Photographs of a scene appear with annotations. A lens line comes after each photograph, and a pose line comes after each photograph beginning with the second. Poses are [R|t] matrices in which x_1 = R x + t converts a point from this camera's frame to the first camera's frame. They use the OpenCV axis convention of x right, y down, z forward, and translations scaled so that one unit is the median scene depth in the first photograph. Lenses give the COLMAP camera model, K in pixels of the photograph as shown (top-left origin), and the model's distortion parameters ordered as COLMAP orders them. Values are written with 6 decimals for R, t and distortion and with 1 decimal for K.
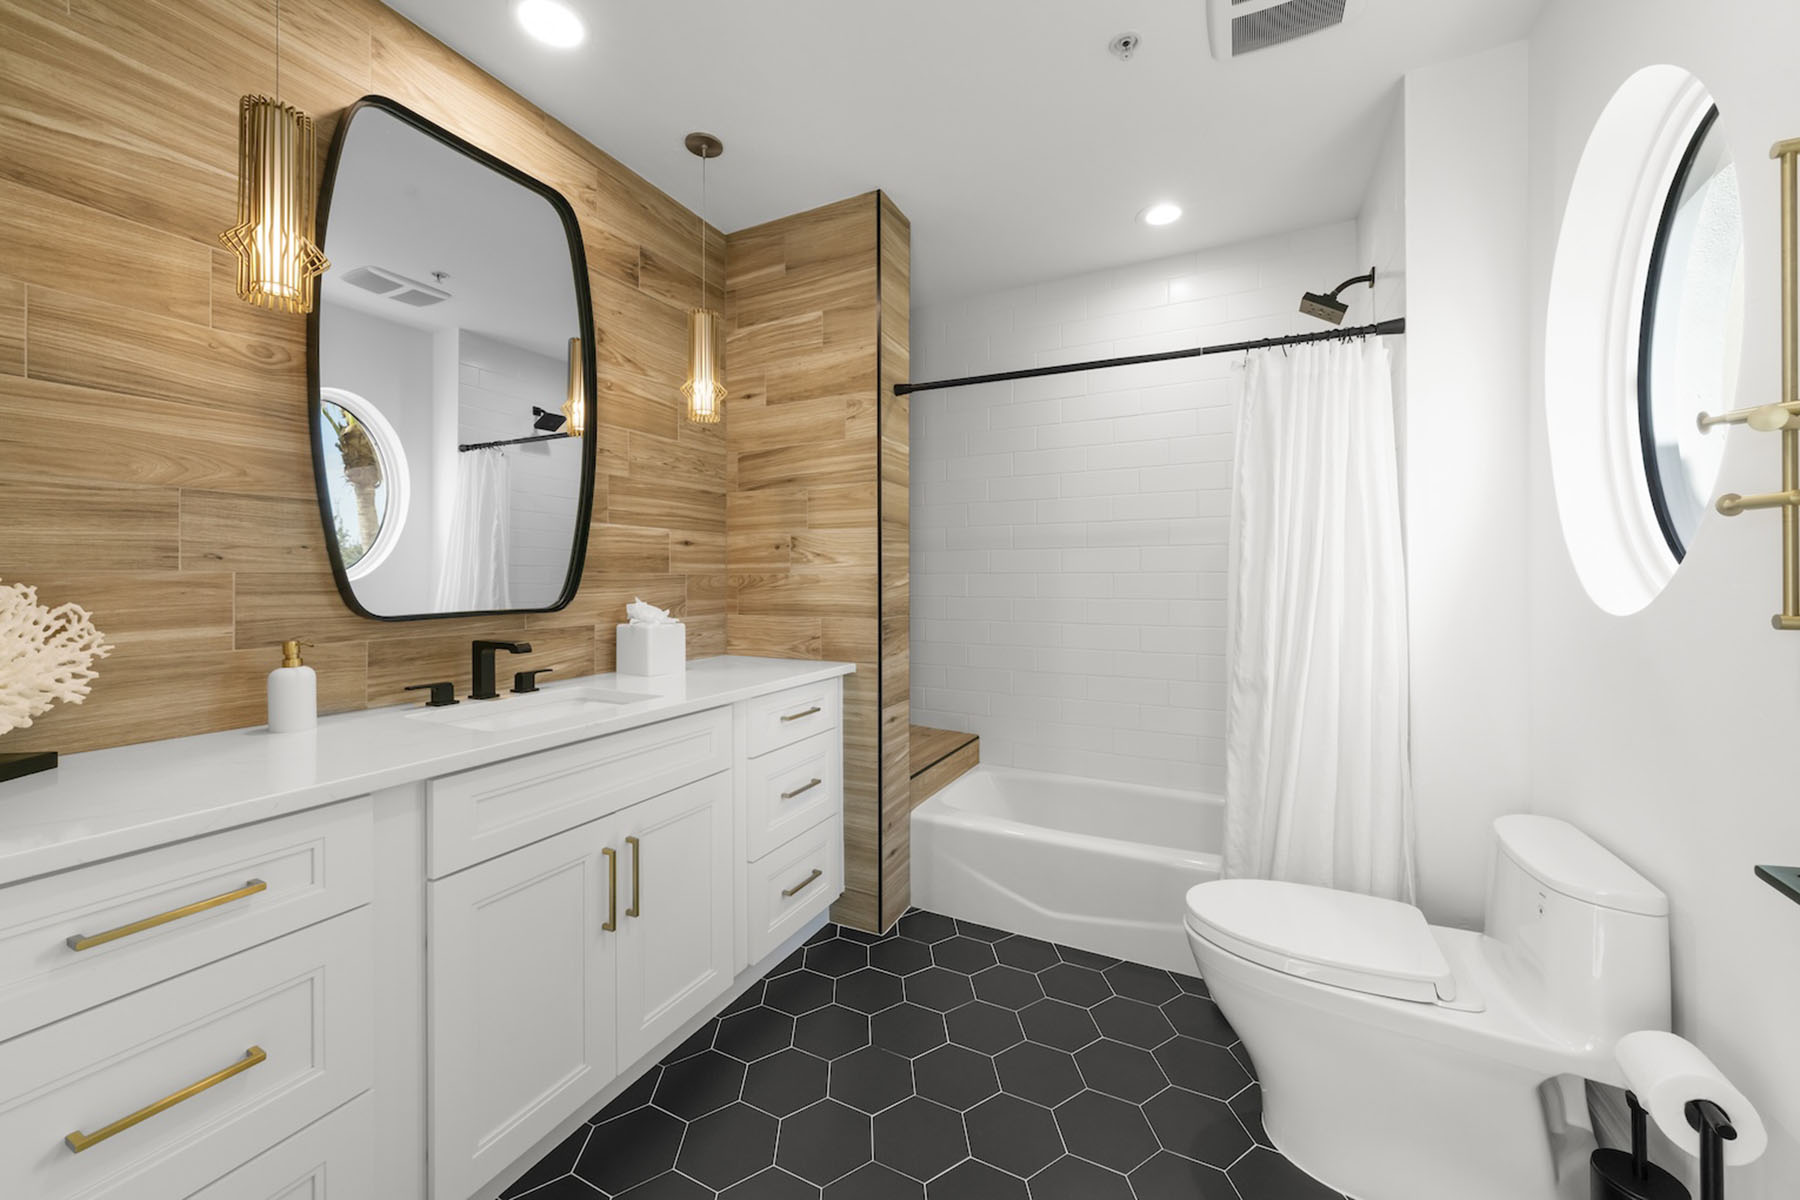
lens RADIAL K [[655.0, 0, 896.5], [0, 655.0, 593.5], [0, 0, 1]] dist [-0.000815, -0.000114]
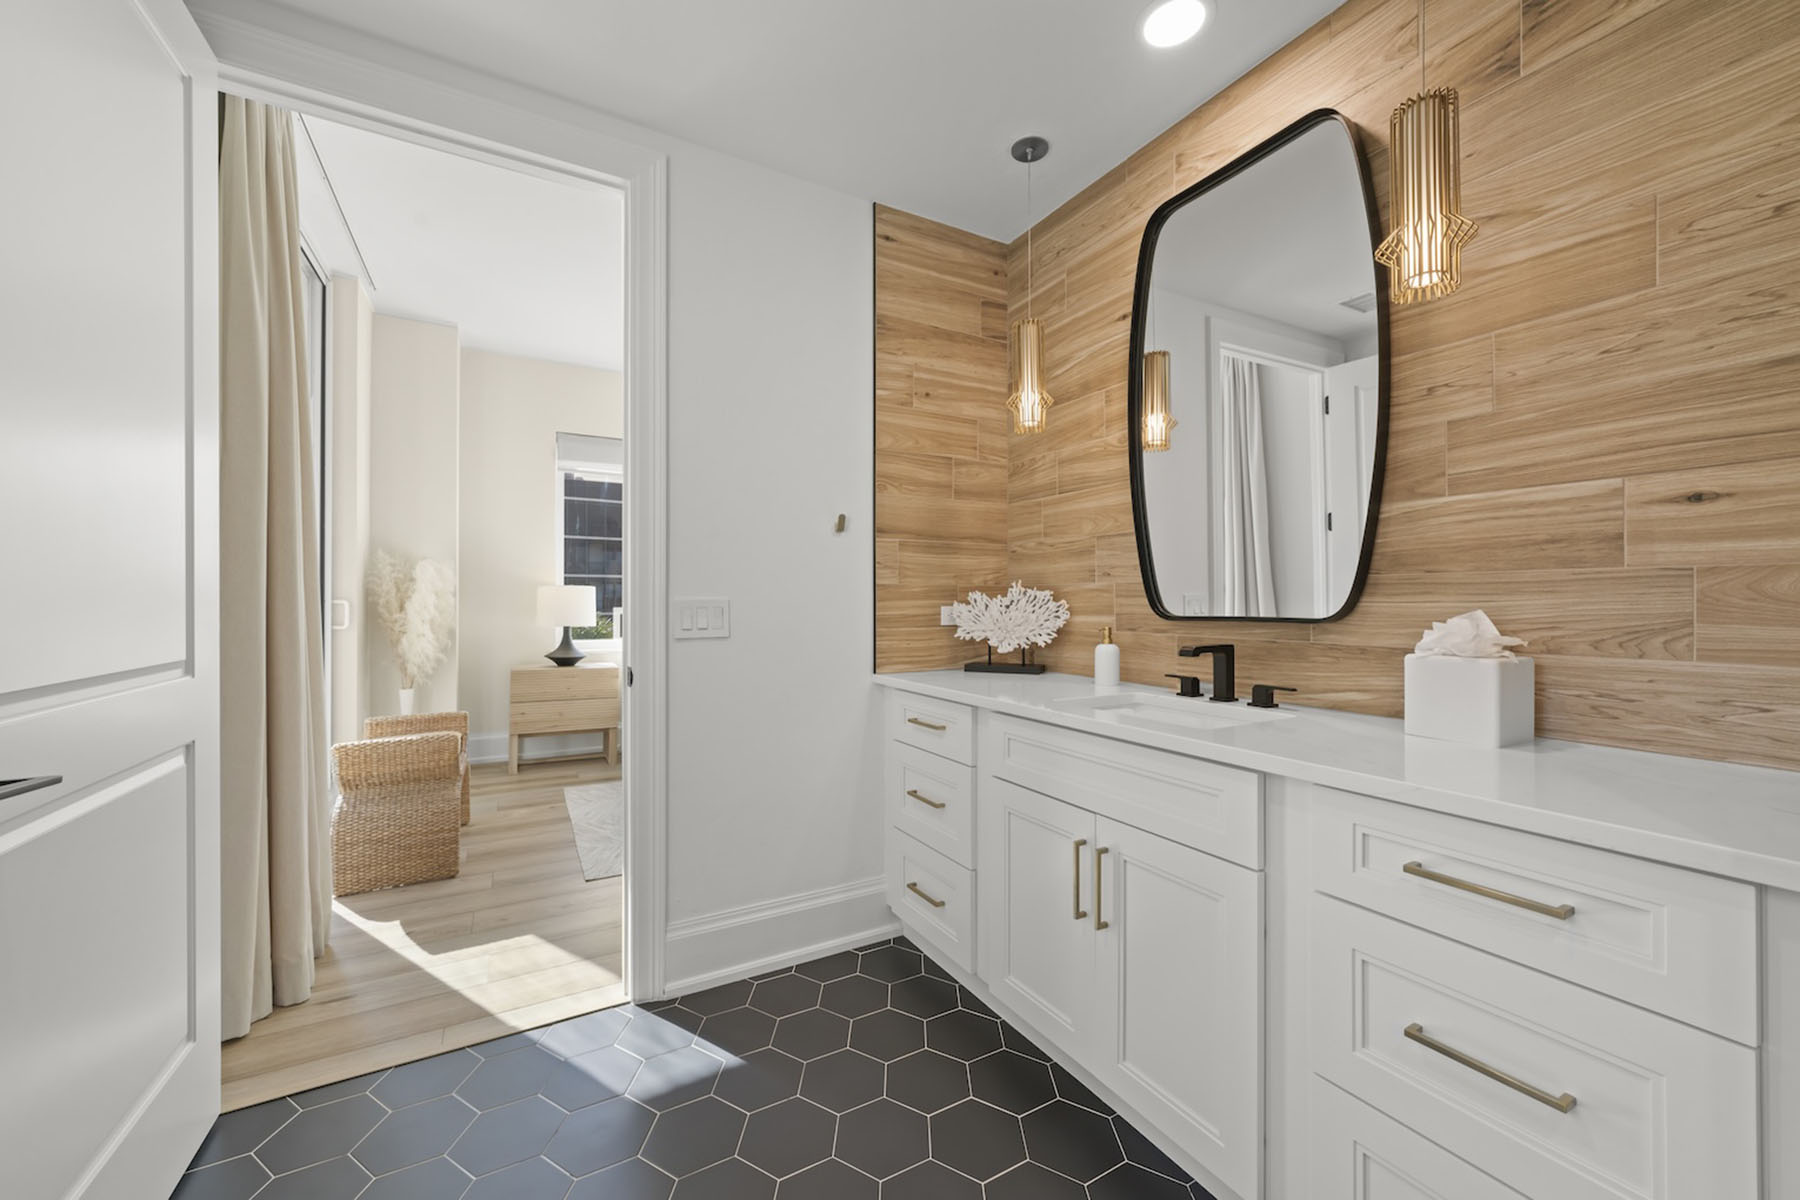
lens RADIAL K [[705.6, 0, 902.8], [0, 705.6, 593.6], [0, 0, 1]] dist [0.001090, 0.000058]
pose [[-0.552760, 0.009275, -0.833289, 0.508815], [-0.003931, 0.999898, 0.013737, -0.019936], [0.833331, 0.010869, -0.552667, 1.064392]]
